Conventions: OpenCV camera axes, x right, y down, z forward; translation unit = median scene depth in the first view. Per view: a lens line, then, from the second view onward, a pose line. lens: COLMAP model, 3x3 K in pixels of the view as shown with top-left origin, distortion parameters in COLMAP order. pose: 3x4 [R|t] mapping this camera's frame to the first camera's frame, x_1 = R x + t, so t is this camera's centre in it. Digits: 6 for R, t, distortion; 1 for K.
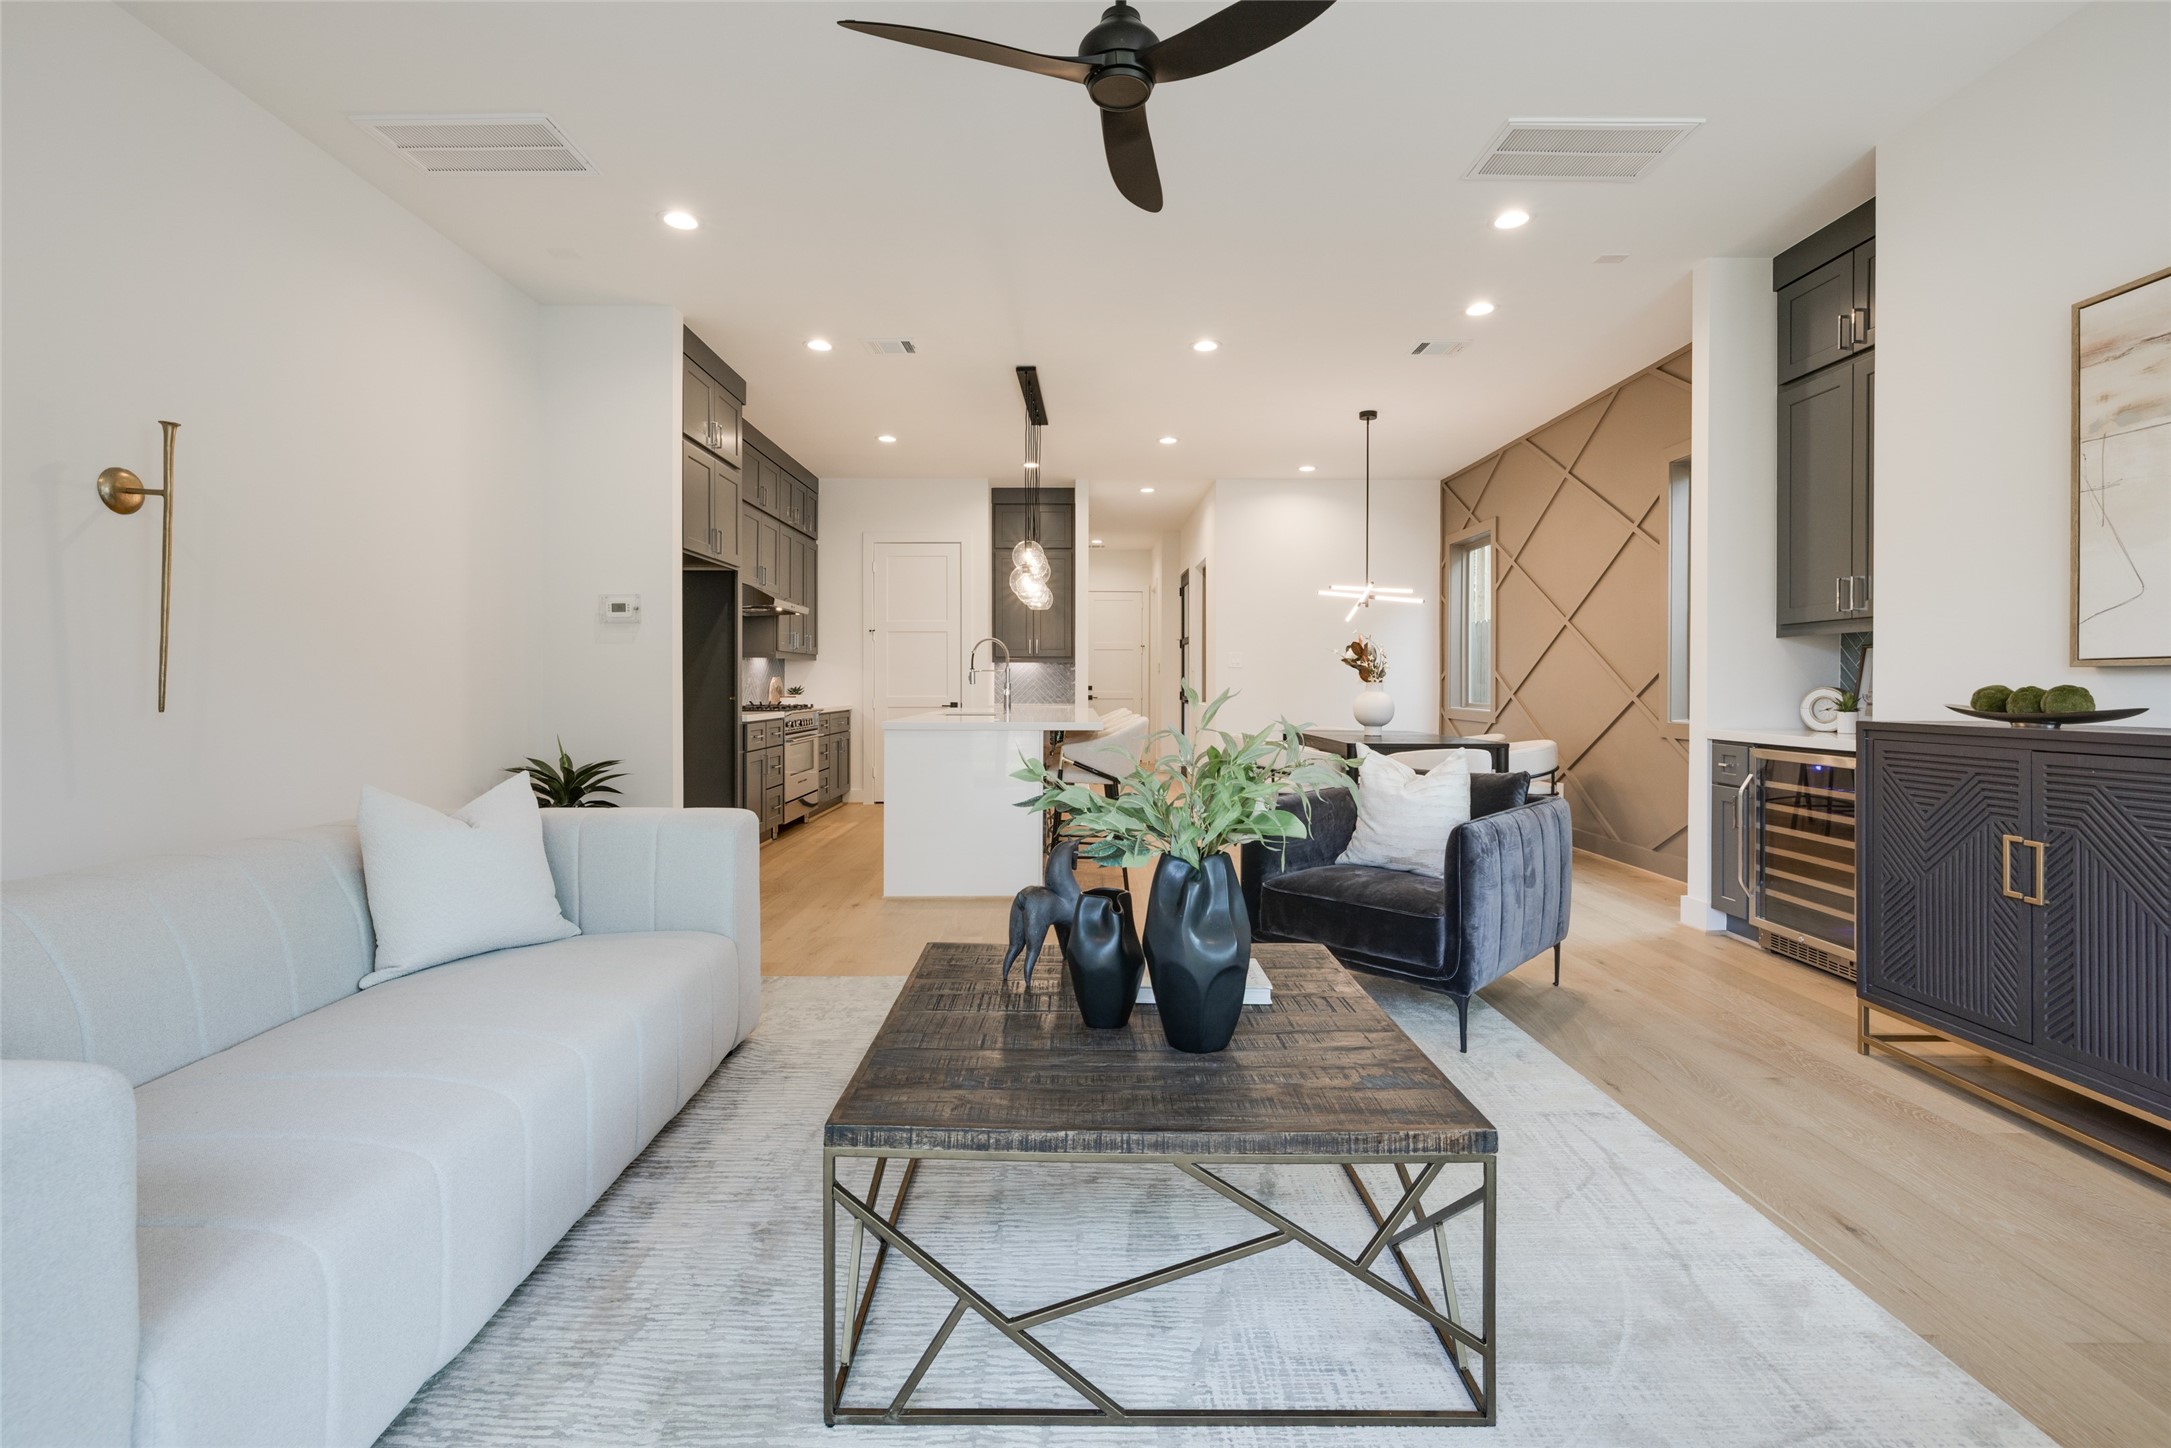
lens RADIAL K [[908.7, 0, 1090.5], [0, 908.7, 708.1], [0, 0, 1]] dist [0.002063, -0.000851]
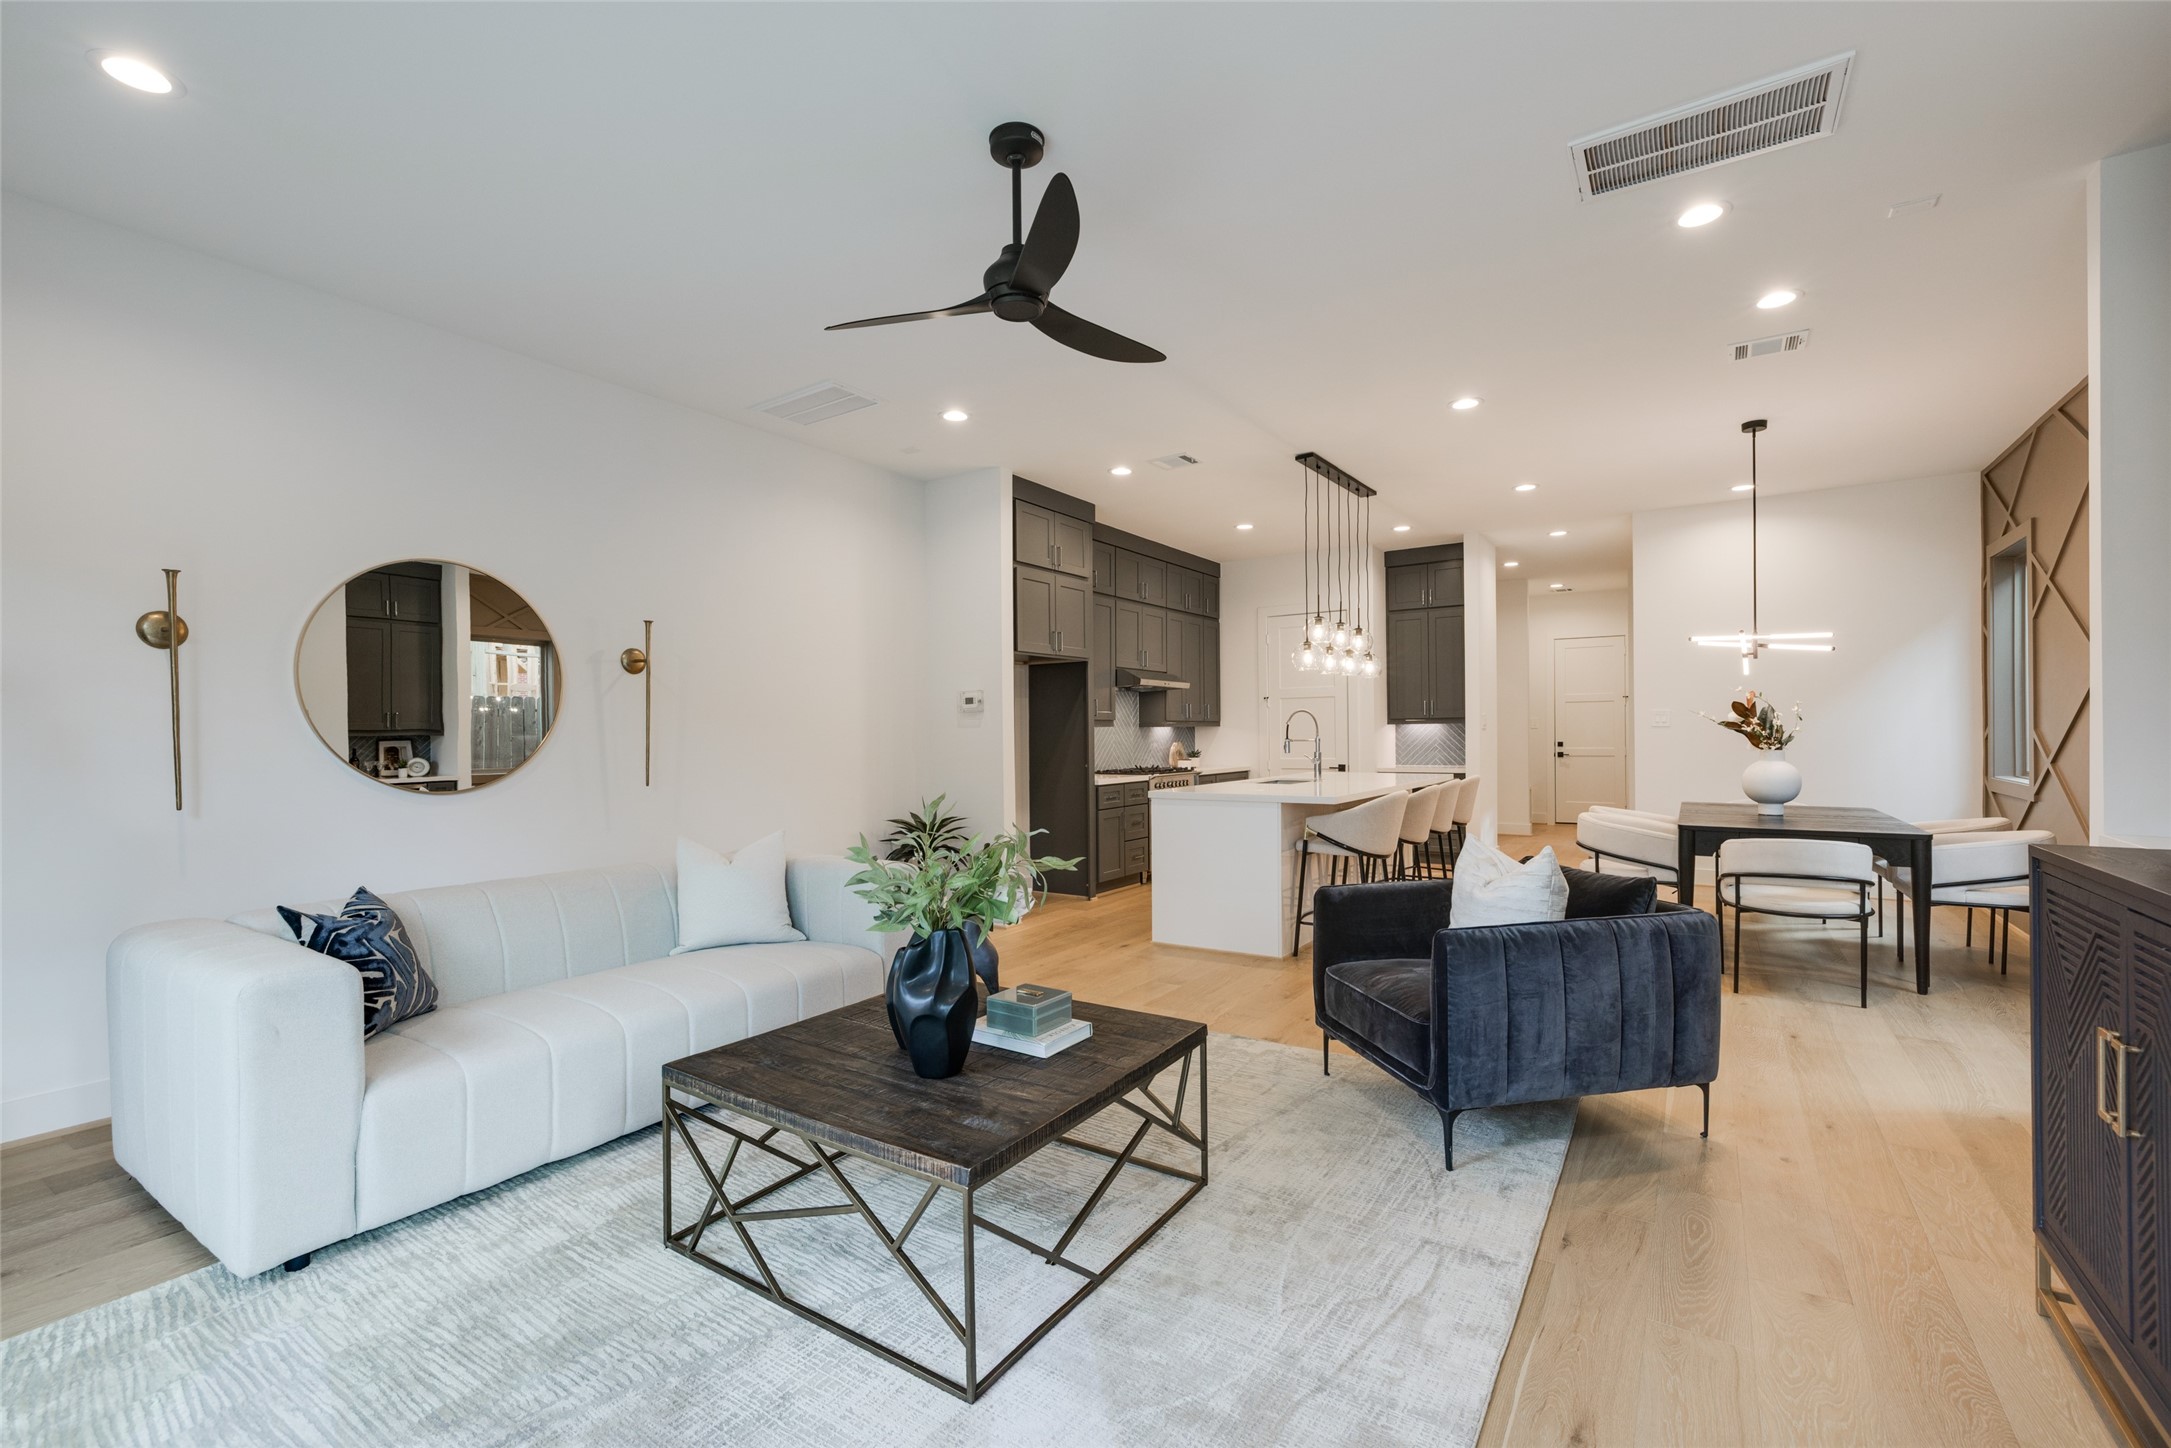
lens RADIAL K [[908.7, 0, 1157.0], [0, 908.7, 755.2], [0, 0, 1]] dist [0.002063, -0.000851]
pose [[0.847903, 0.004727, -0.530130, 0.372598], [-0.003801, 0.999989, 0.002837, -0.032101], [0.530138, -0.000390, 0.847911, 0.019089]]
